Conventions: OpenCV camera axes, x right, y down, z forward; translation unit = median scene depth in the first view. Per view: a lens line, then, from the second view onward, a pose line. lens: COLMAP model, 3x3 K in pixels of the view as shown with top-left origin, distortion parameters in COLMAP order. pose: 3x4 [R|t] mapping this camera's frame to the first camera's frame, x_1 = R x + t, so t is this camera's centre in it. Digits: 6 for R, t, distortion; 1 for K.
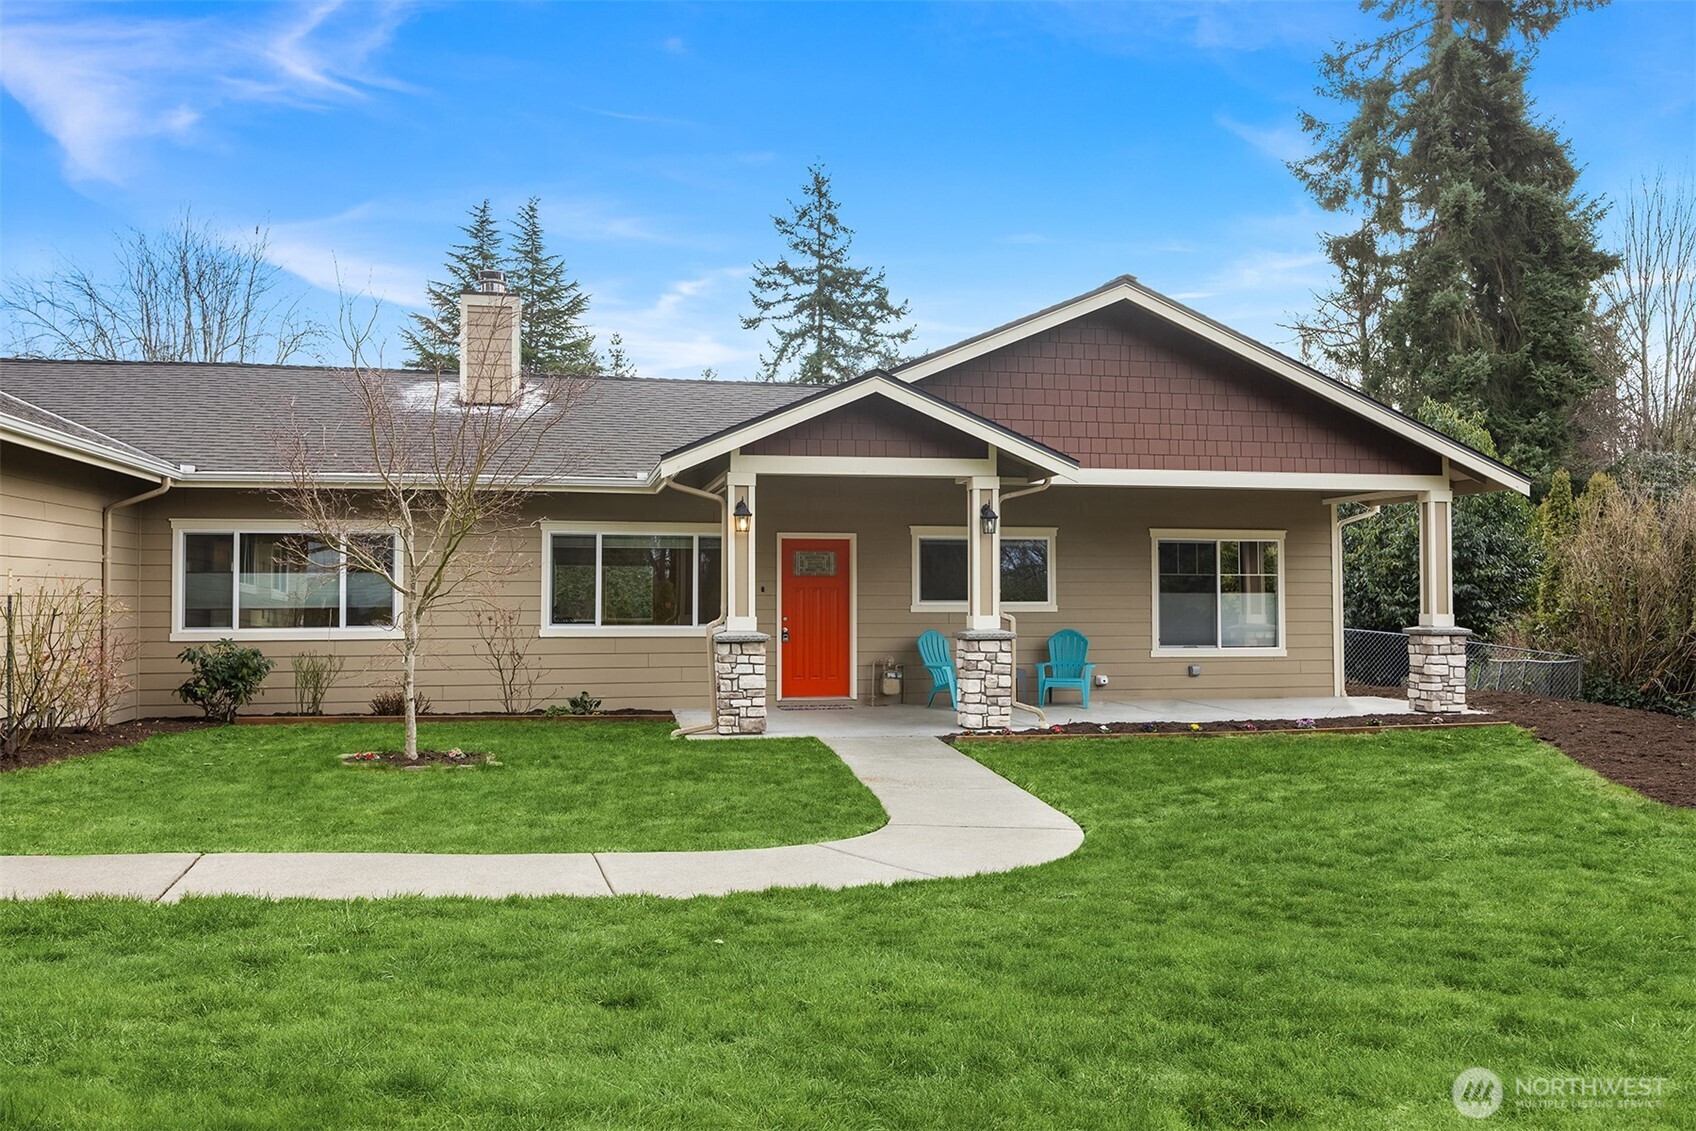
lens RADIAL K [[1395.0, 0, 838.7], [0, 1395.0, 570.3], [0, 0, 1]] dist [-0.001580, -0.023151]
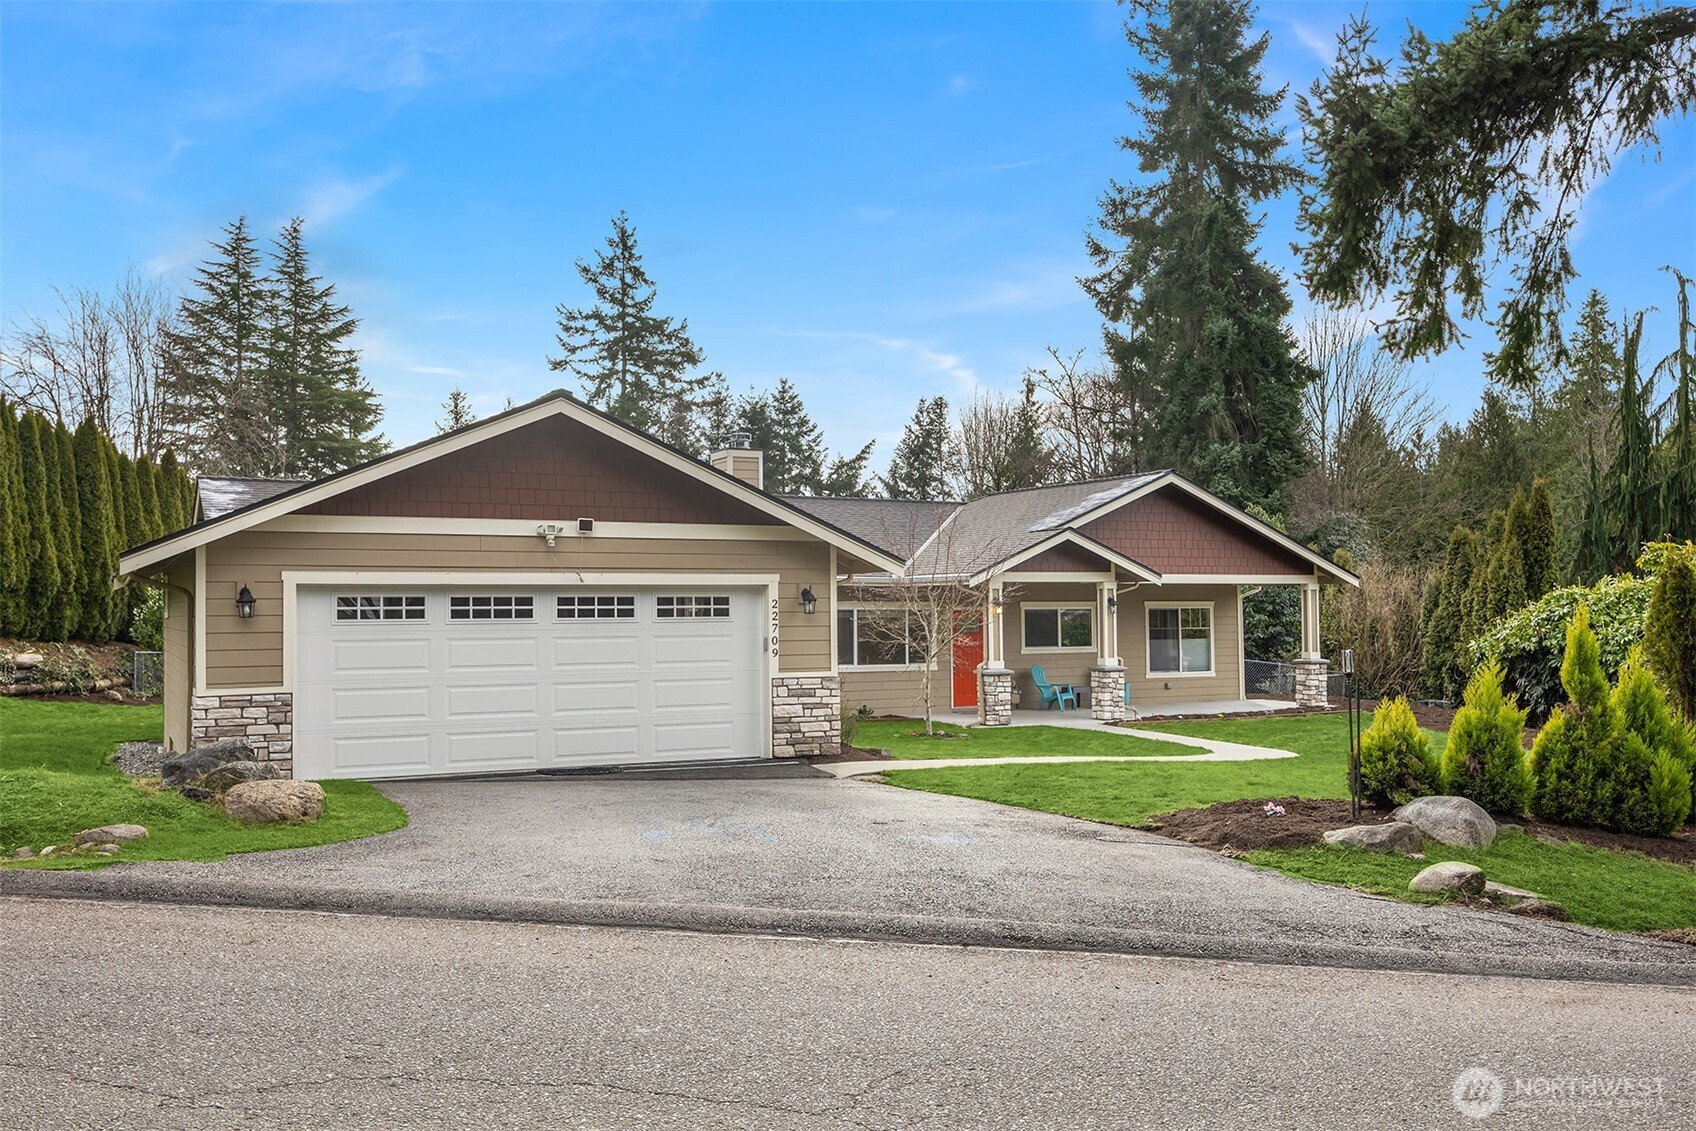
lens RADIAL K [[1551.7, 0, 844.9], [0, 1551.7, 560.7], [0, 0, 1]] dist [-0.024088, 0.000000]
pose [[0.963532, 0.003267, 0.267573, -0.287843], [-0.000068, 0.999928, -0.011963, -0.026112], [-0.267593, 0.011509, 0.963463, -0.321213]]
